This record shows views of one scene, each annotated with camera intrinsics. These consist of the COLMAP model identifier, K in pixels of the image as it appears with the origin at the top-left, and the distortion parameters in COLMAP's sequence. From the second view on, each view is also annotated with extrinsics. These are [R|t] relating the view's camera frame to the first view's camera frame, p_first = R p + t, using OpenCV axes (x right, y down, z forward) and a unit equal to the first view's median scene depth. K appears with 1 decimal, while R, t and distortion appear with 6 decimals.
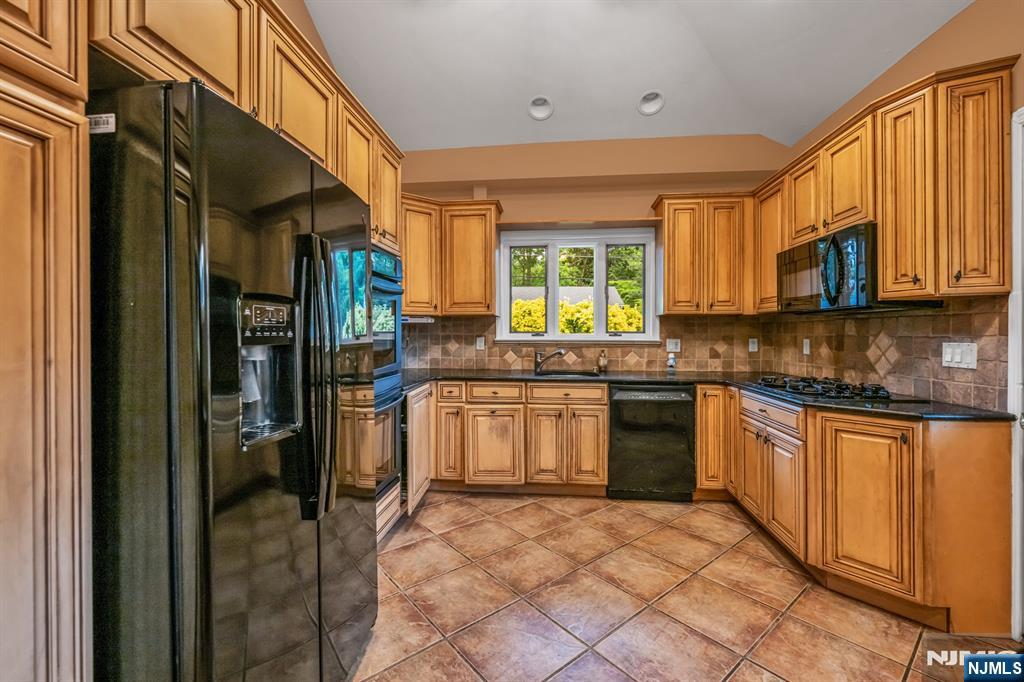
lens RADIAL K [[426.8, 0, 516.2], [0, 426.8, 334.2], [0, 0, 1]] dist [-0.001563, -0.000120]
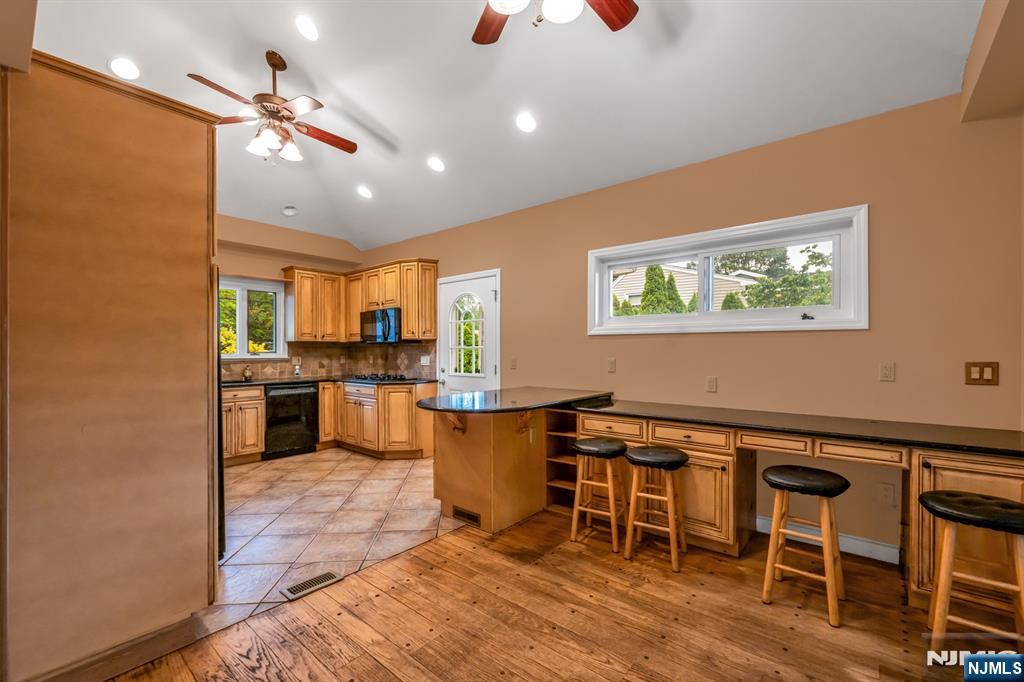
lens RADIAL K [[426.8, 0, 513.7], [0, 426.8, 348.7], [0, 0, 1]] dist [-0.001563, -0.000120]
pose [[0.557561, 0.002044, 0.830134, -0.639412], [0.005053, 0.999970, -0.005856, -0.006585], [-0.830121, 0.007460, 0.557534, -0.697561]]
